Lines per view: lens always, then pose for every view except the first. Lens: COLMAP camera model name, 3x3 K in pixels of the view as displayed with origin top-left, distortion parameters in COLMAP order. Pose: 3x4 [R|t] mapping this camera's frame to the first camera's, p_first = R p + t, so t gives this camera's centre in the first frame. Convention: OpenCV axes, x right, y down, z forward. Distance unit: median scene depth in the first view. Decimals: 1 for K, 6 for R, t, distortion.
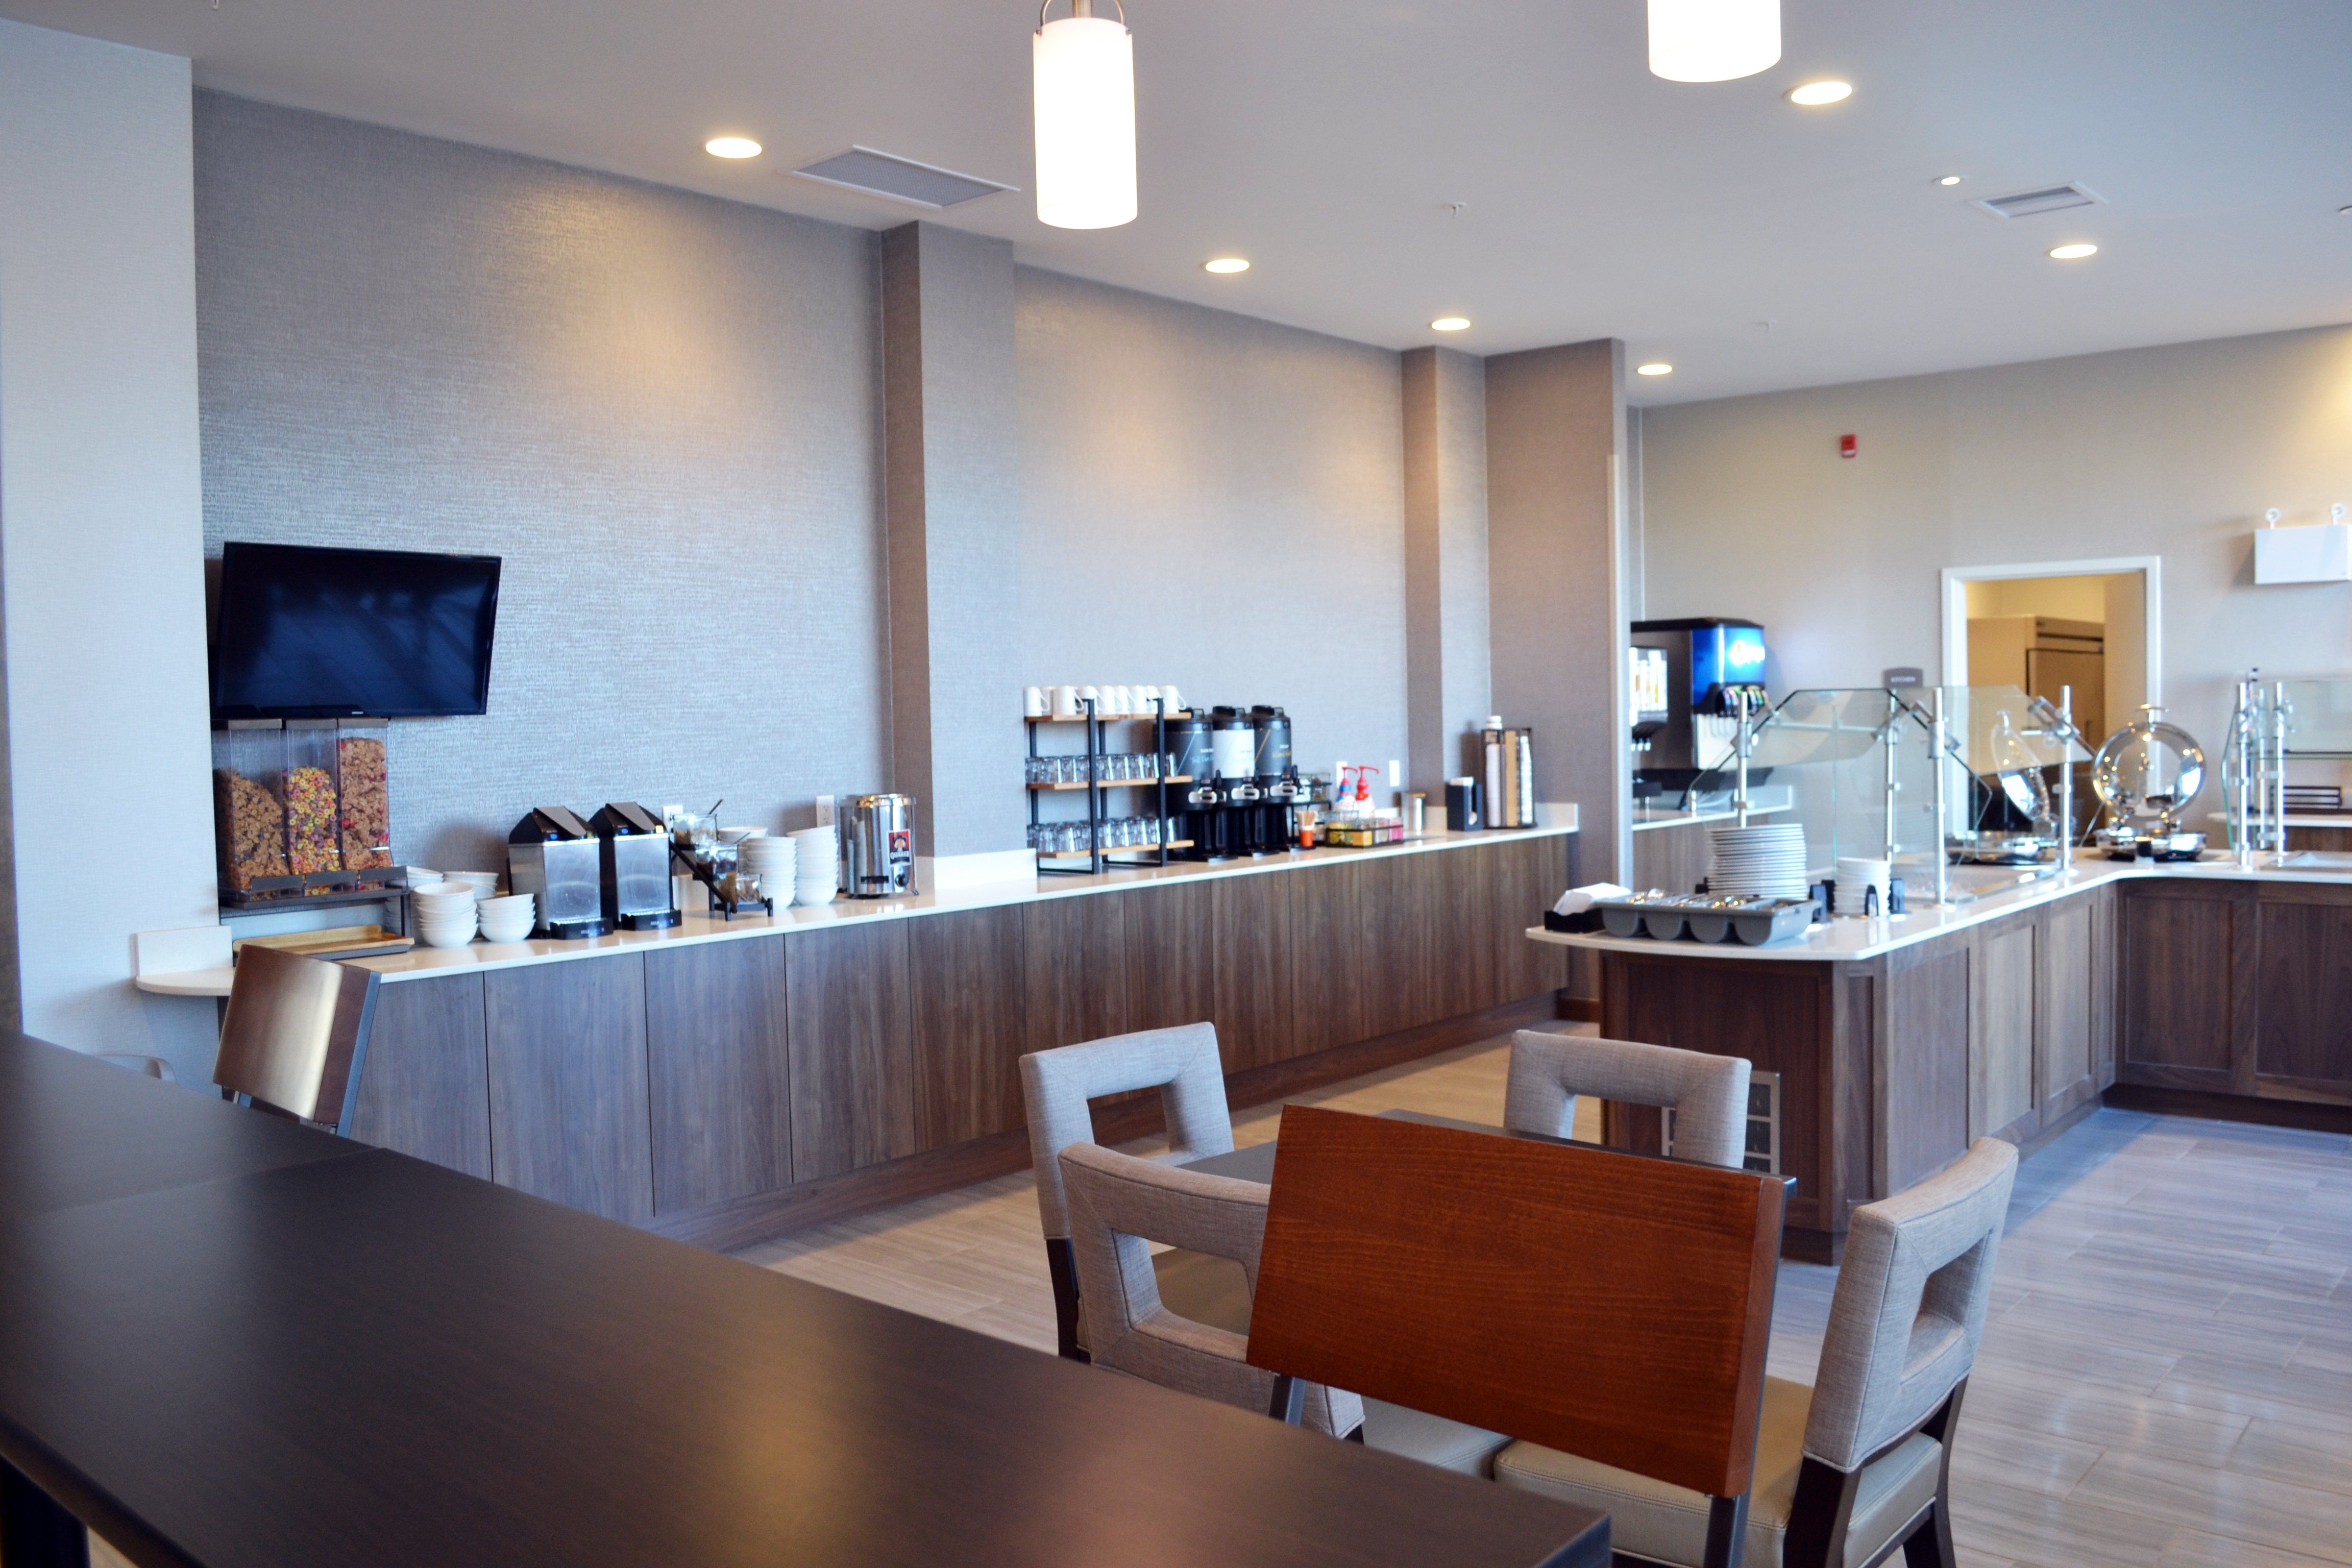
lens RADIAL K [[1860.3, 0, 1240.9], [0, 1860.3, 800.8], [0, 0, 1]] dist [-0.076173, 0.000033]
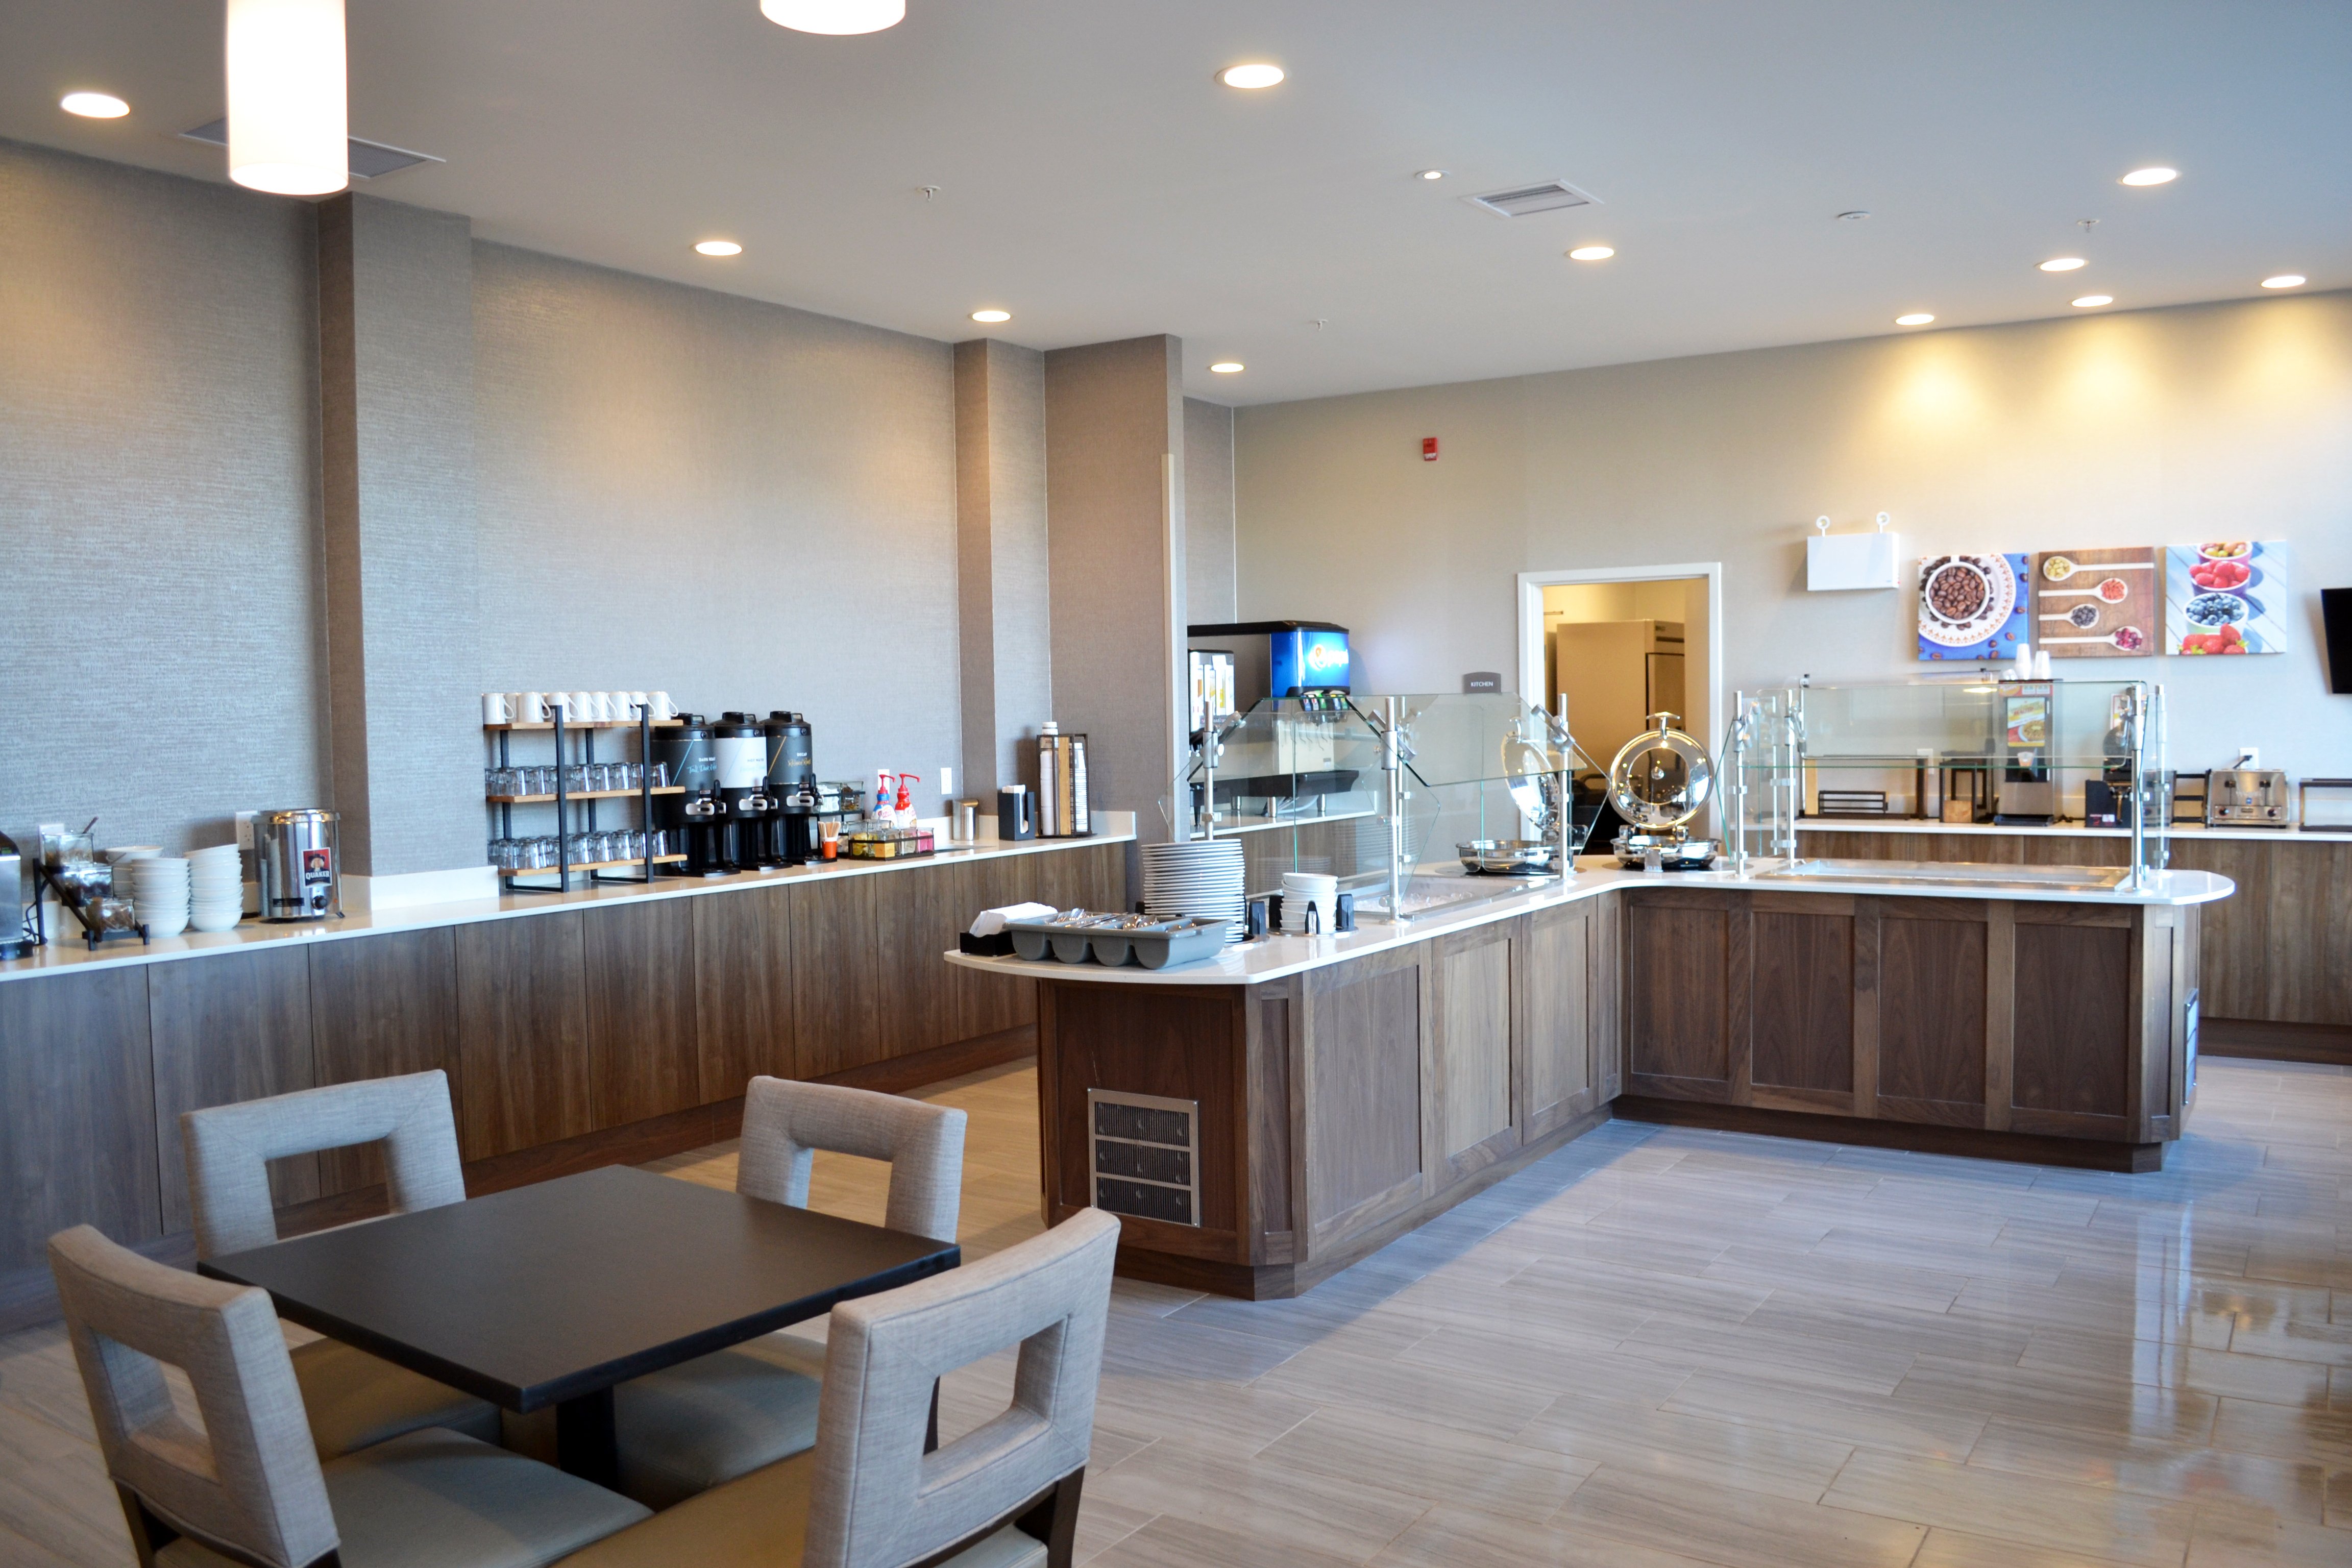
lens RADIAL K [[1860.3, 0, 1223.1], [0, 1860.3, 805.8], [0, 0, 1]] dist [-0.076173, 0.000033]
pose [[0.991286, -0.004430, 0.131655, 0.142113], [0.003998, 0.999986, 0.003551, -0.006796], [-0.131669, -0.002994, 0.991289, 0.035926]]
